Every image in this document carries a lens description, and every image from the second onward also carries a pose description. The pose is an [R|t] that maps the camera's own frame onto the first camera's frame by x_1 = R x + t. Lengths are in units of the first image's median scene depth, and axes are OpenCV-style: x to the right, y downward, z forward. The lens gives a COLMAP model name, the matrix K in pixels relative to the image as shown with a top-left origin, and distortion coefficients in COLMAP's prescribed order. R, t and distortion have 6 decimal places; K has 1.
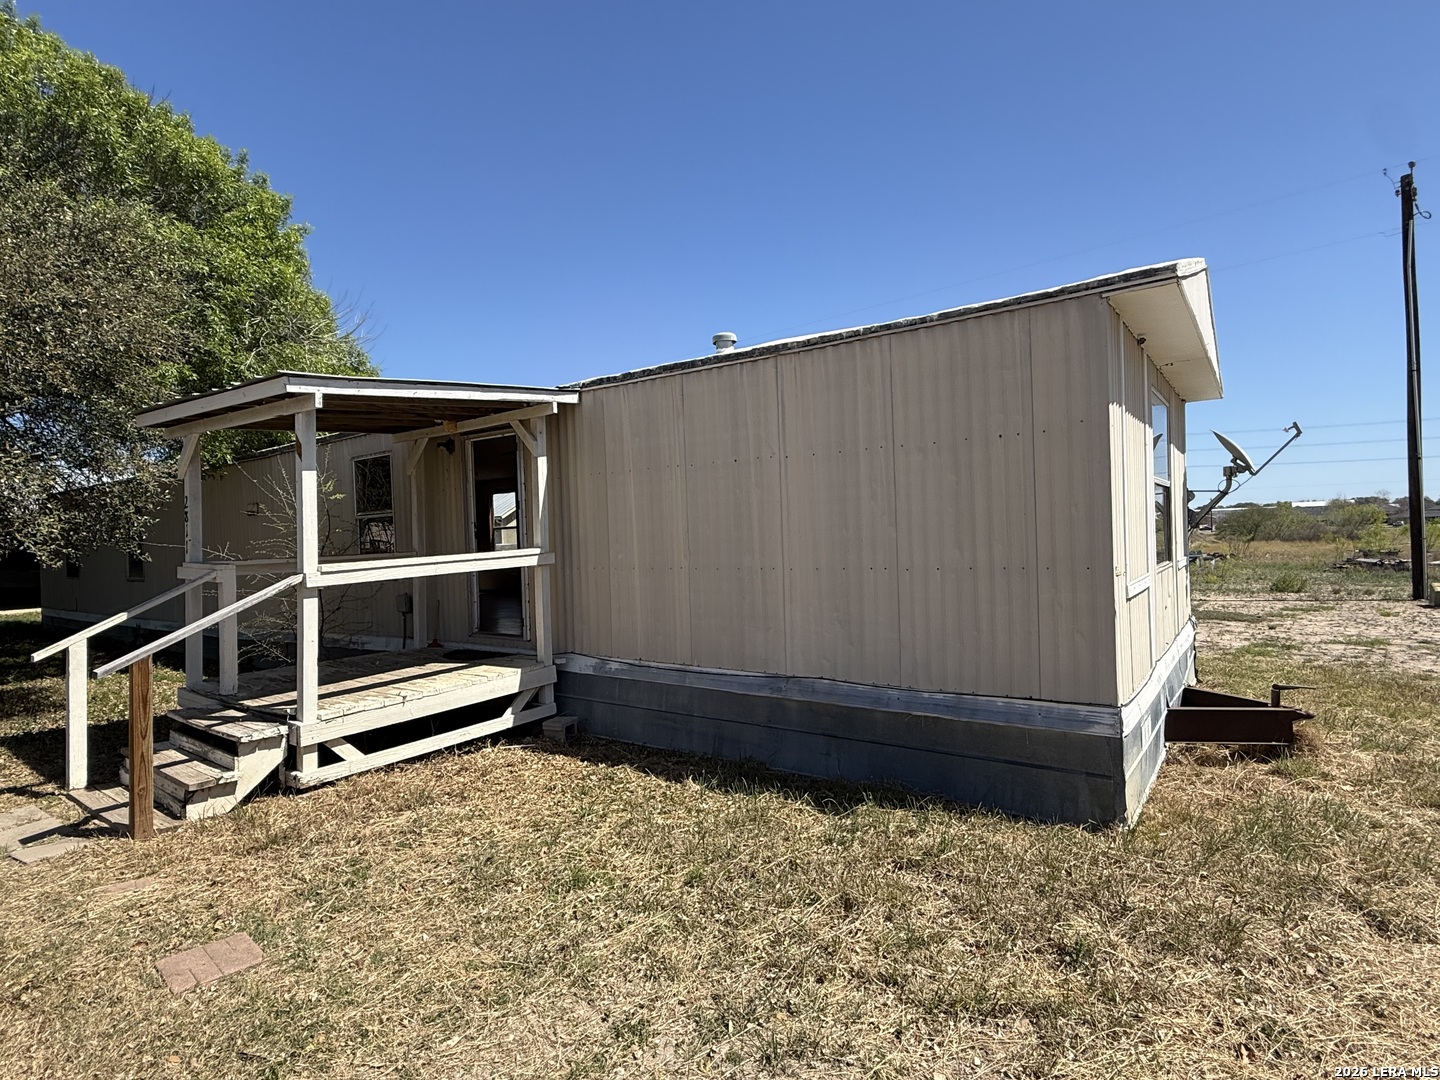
lens RADIAL K [[762.5, 0, 719.6], [0, 762.5, 544.8], [0, 0, 1]] dist [0.001243, 0.000351]
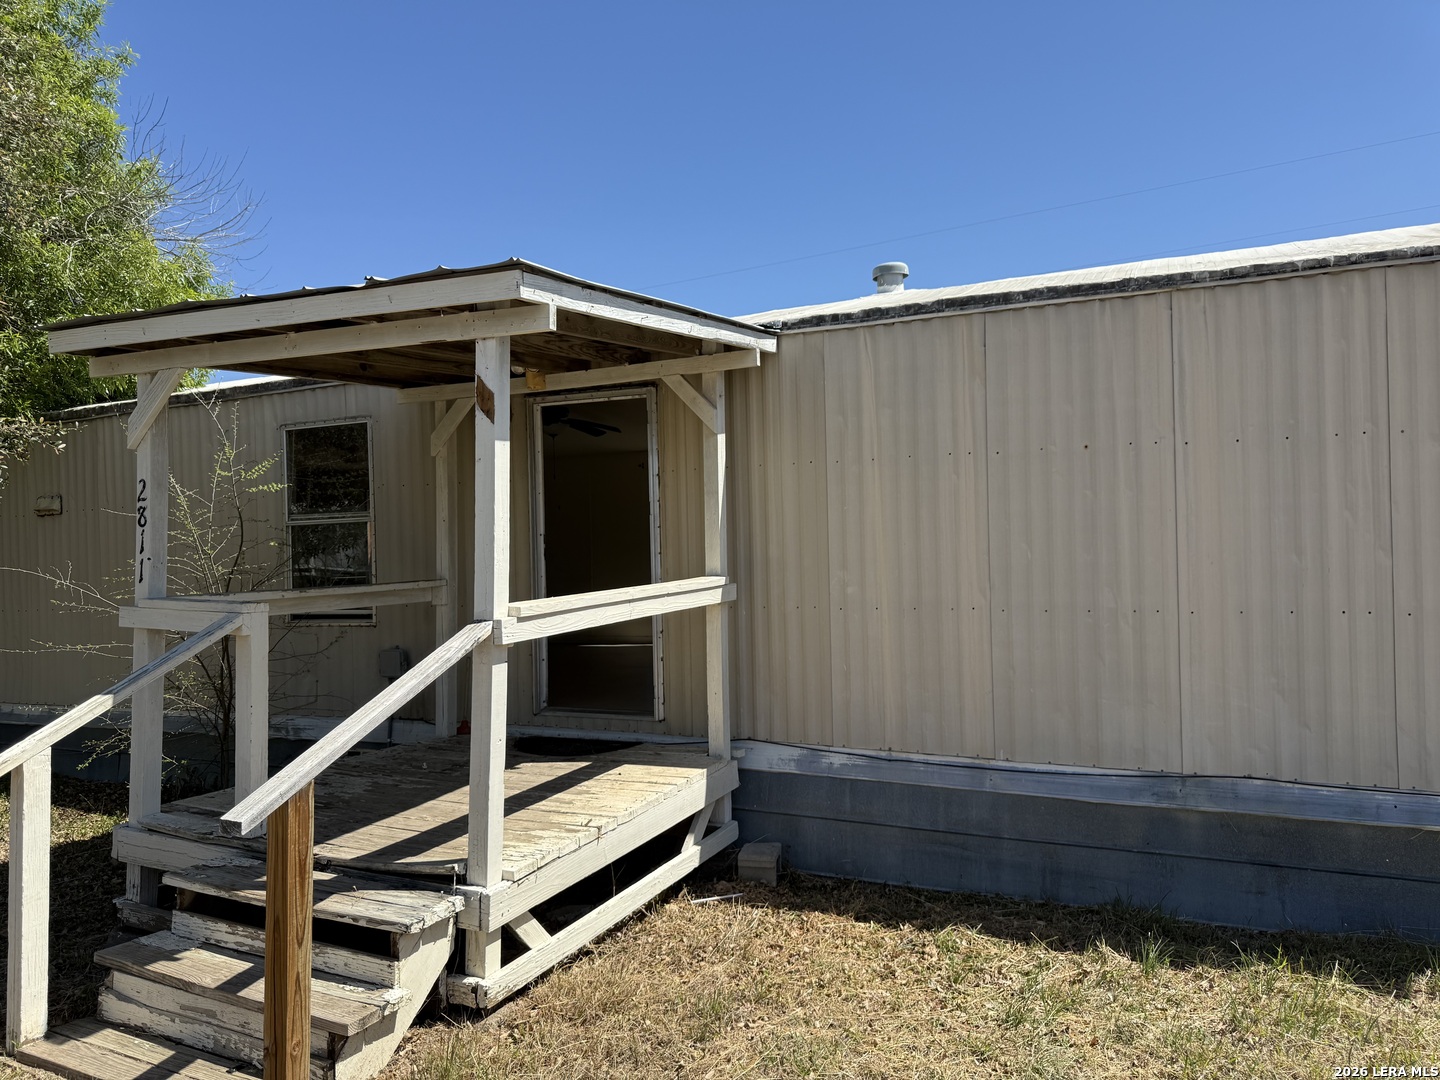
lens RADIAL K [[1014.7, 0, 720.0], [0, 1014.7, 540.0], [0, 0, 1]] dist [0.100341, -0.146943]
pose [[0.980530, 0.013966, 0.195870, -0.480190], [-0.008291, 0.999522, -0.029768, -0.000752], [-0.196192, 0.027564, 0.980178, 0.199450]]
